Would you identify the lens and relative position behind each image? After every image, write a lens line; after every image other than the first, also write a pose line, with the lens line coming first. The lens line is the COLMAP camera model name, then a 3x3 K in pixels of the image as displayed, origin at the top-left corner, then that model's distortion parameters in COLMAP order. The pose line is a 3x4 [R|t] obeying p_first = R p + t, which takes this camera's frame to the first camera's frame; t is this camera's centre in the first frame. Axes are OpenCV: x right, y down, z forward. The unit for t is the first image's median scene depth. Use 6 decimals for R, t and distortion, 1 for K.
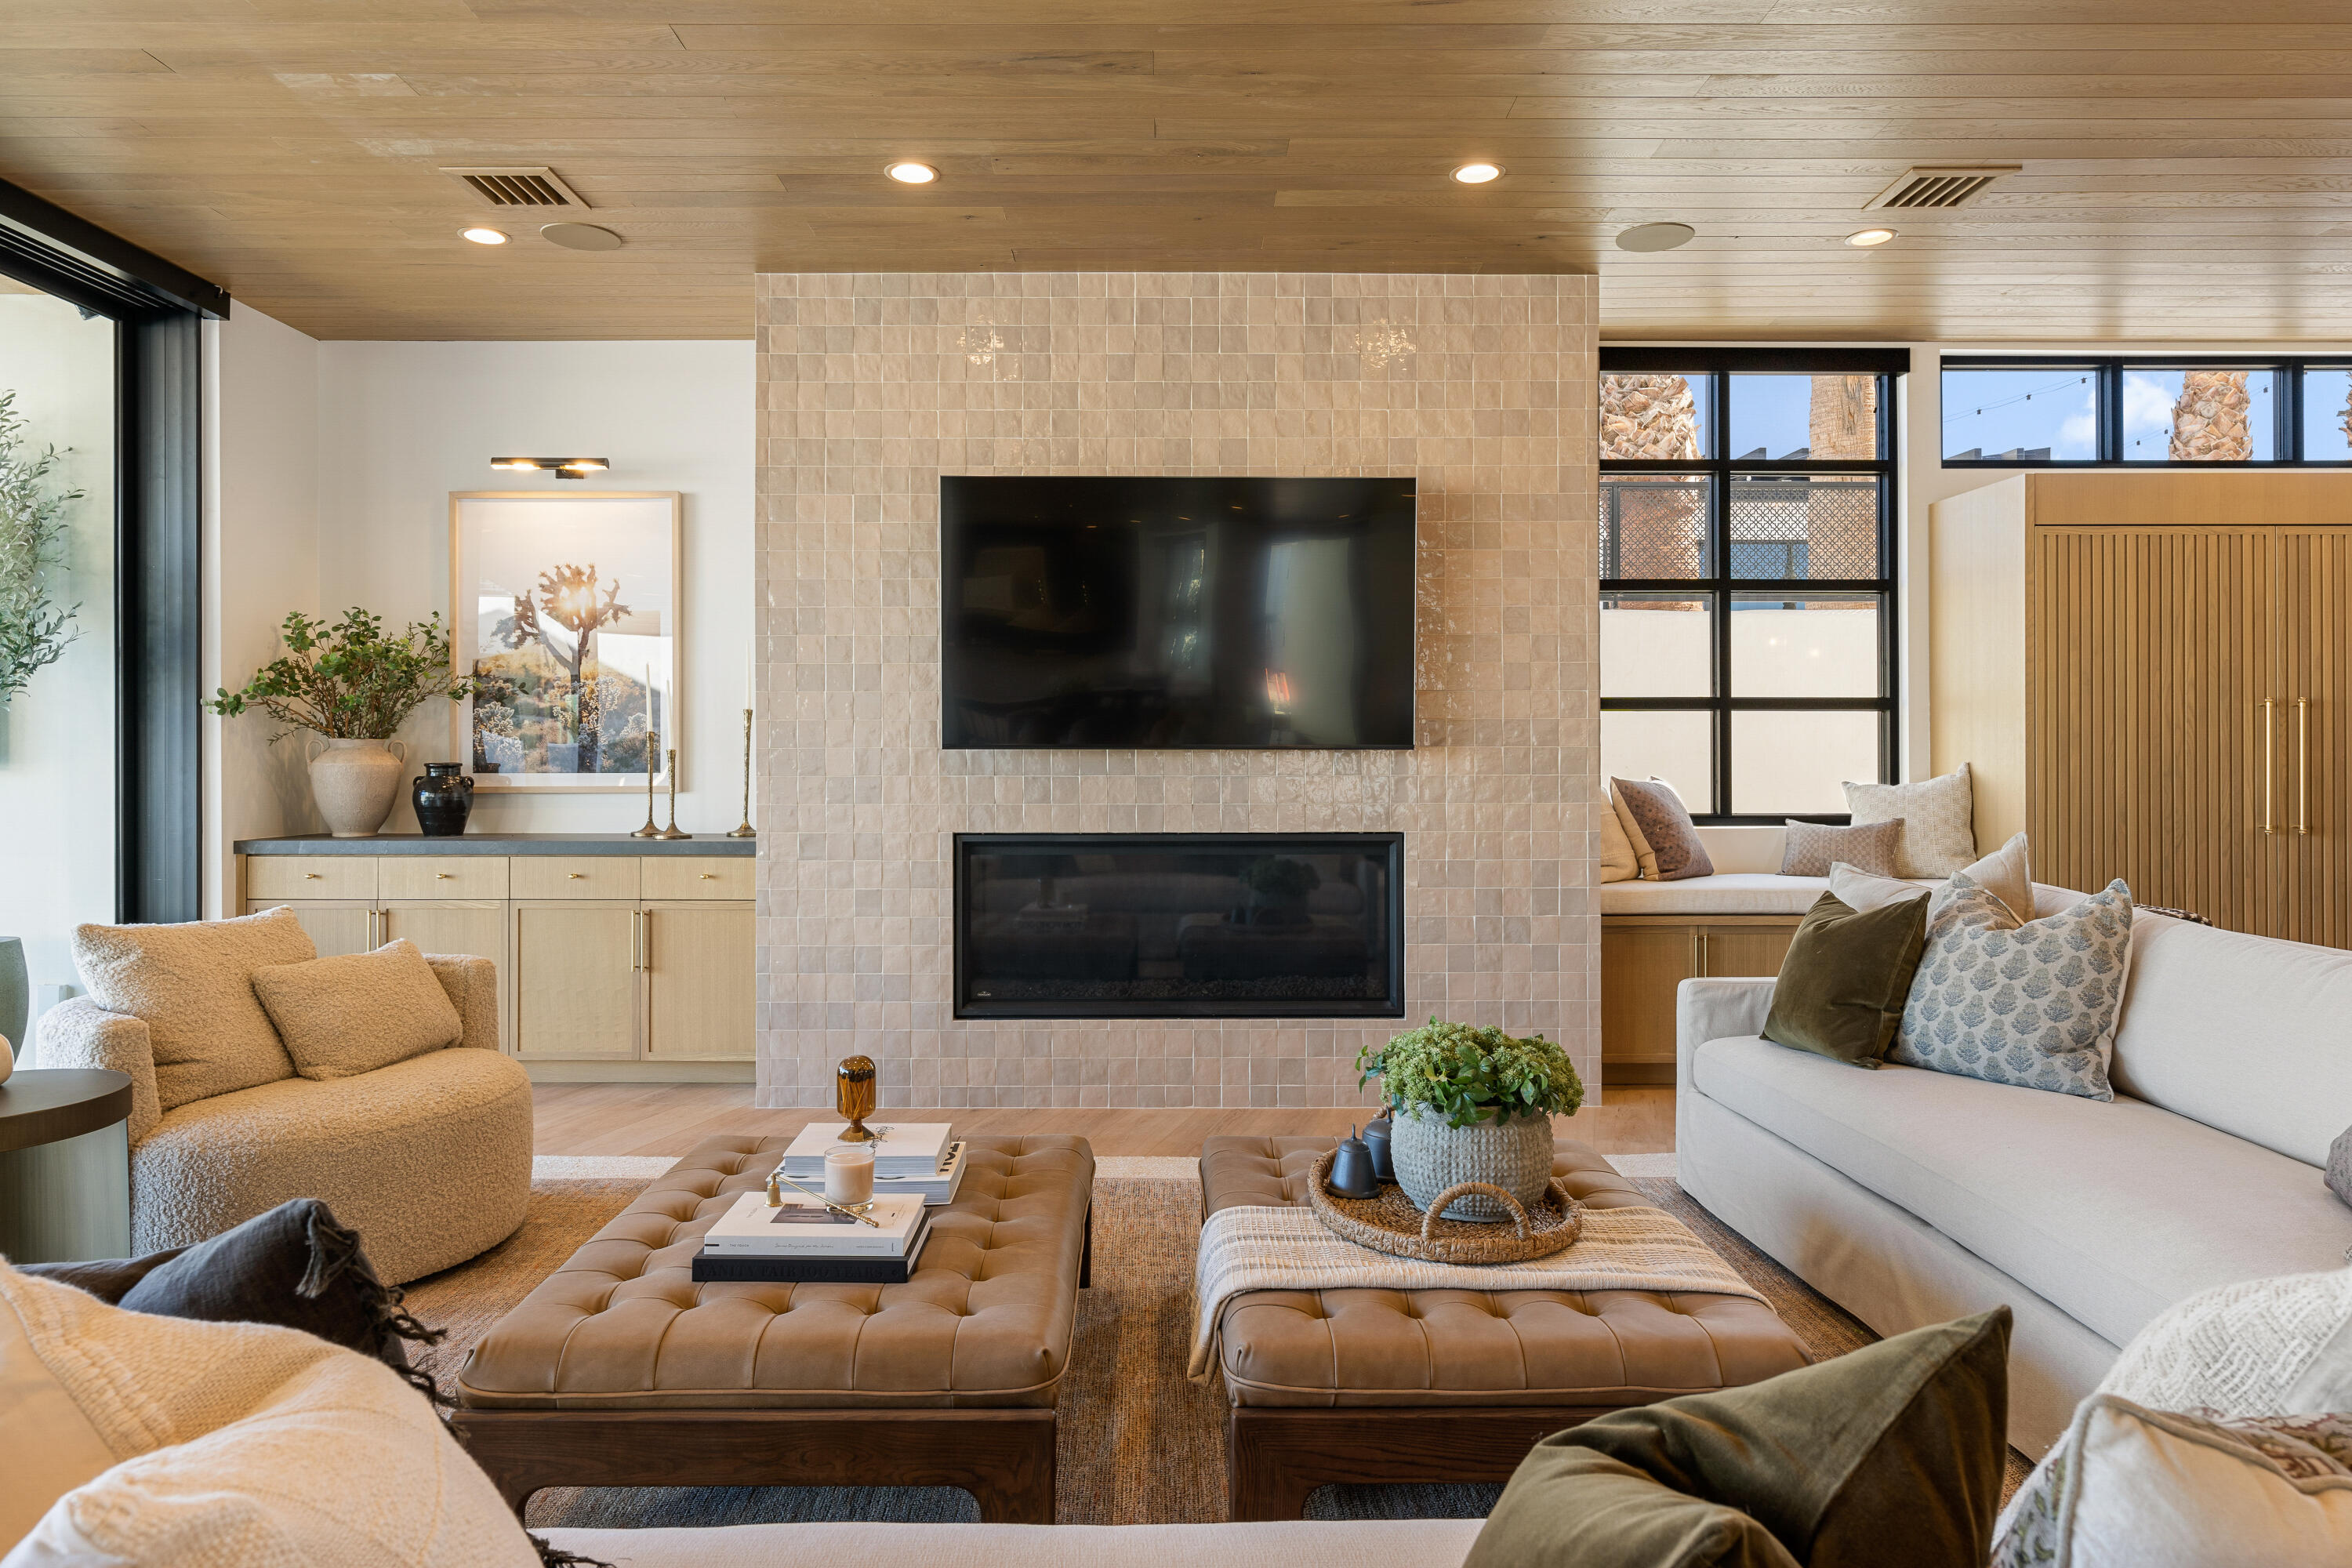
lens RADIAL K [[1441.7, 0, 1186.9], [0, 1441.7, 756.6], [0, 0, 1]] dist [-0.002238, 0.001097]
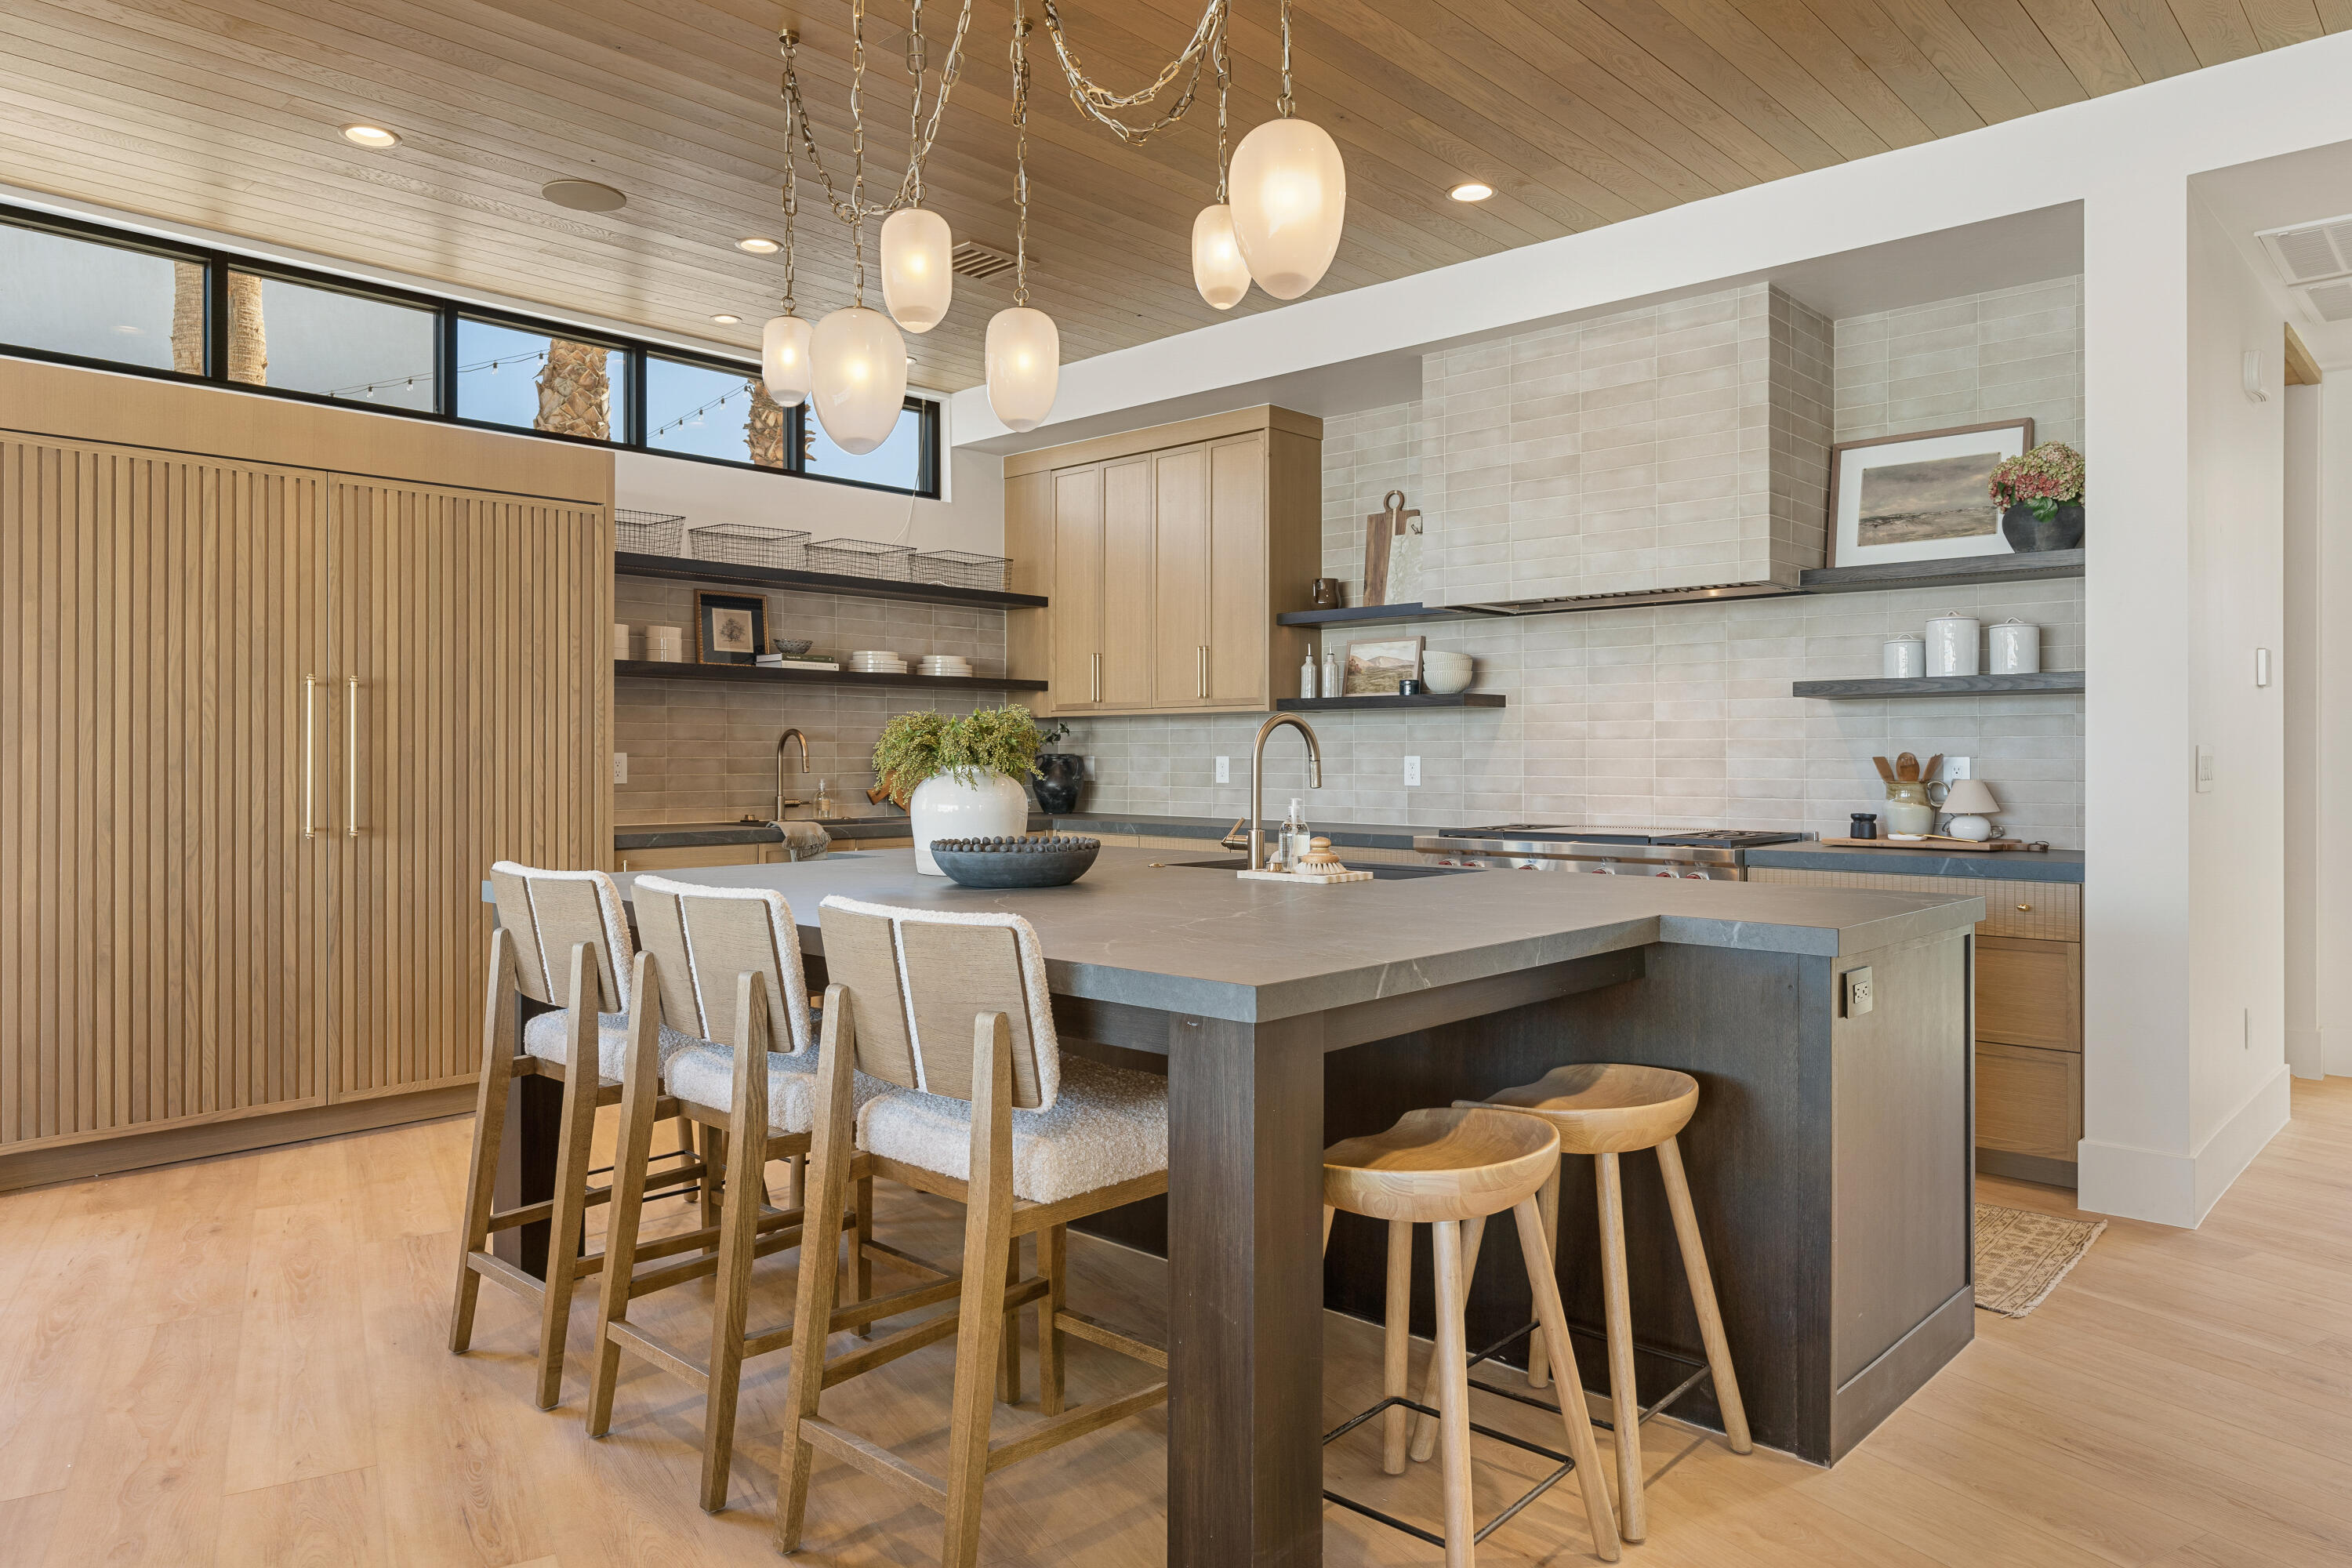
lens RADIAL K [[1545.7, 0, 1203.0], [0, 1545.7, 759.3], [0, 0, 1]] dist [0.004451, -0.006119]
pose [[0.672684, 0.000932, 0.739929, 0.434653], [-0.005893, 0.999974, 0.004097, 0.001102], [-0.739907, -0.007117, 0.672672, 0.013044]]
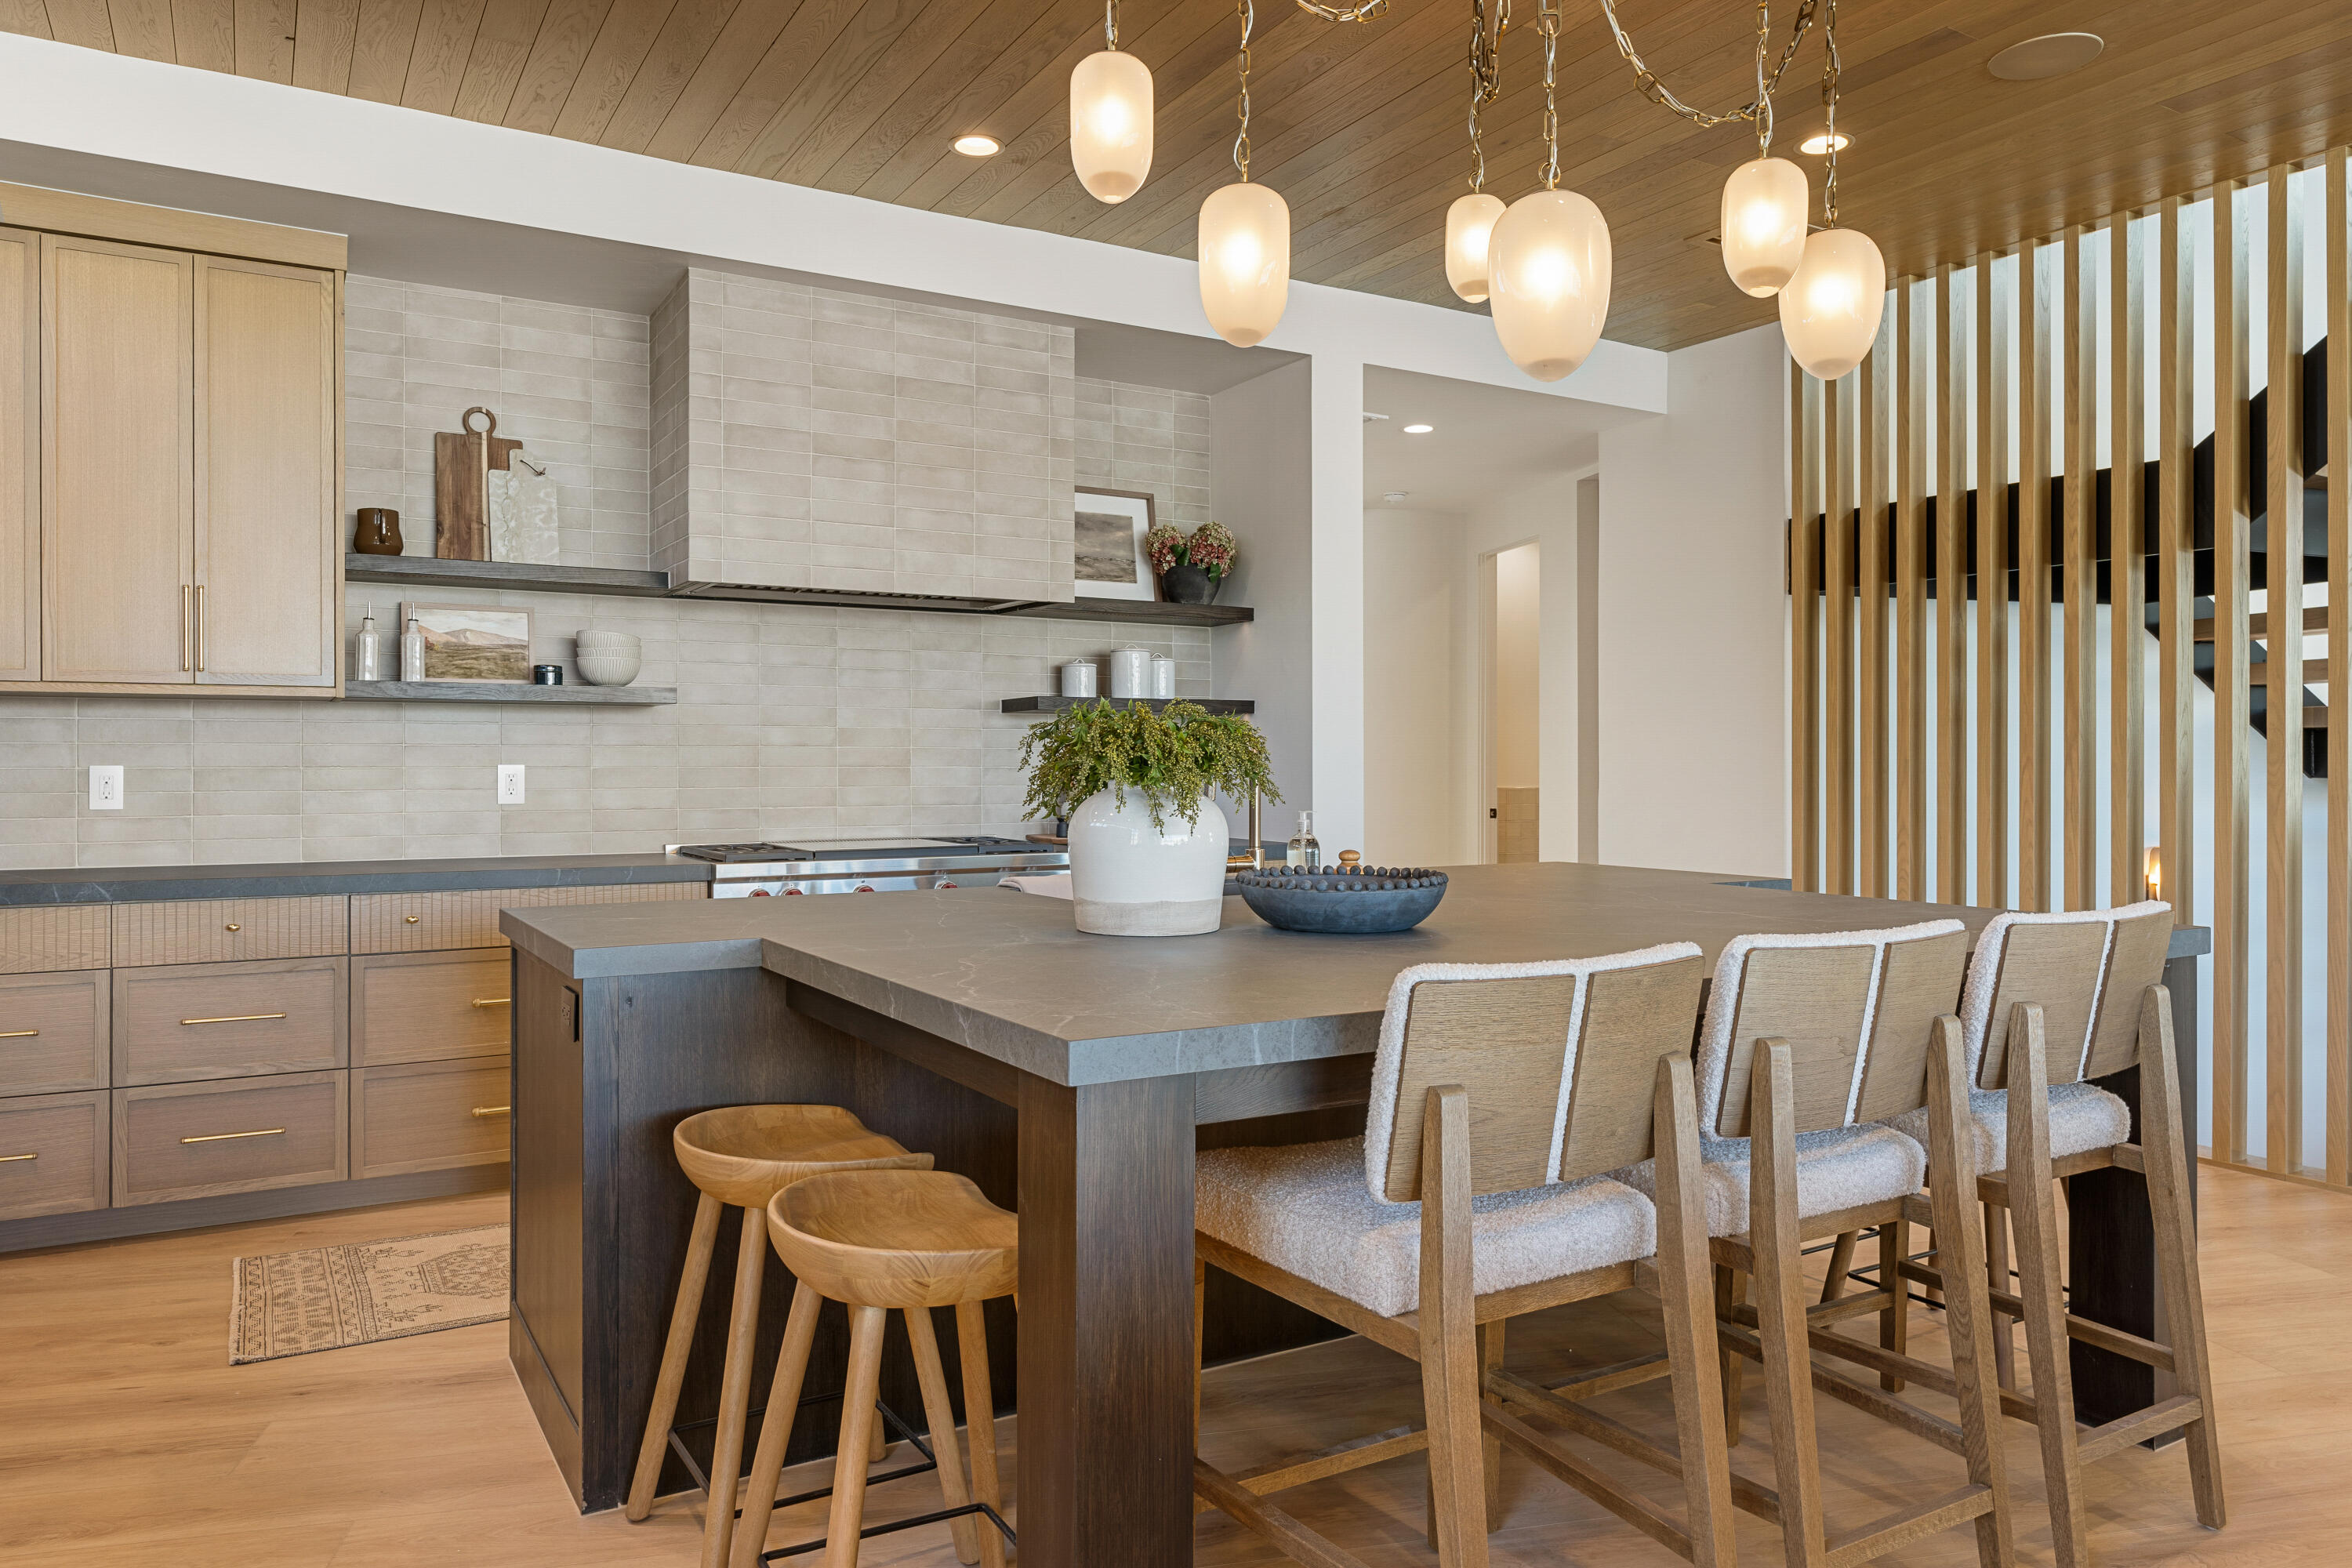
lens RADIAL K [[1545.7, 0, 1180.4], [0, 1545.7, 765.3], [0, 0, 1]] dist [0.004451, -0.006119]
pose [[-0.512957, 0.000465, 0.858414, 0.448064], [-0.003785, 0.999989, -0.002803, 0.004059], [-0.858406, -0.004687, -0.512950, 0.849045]]
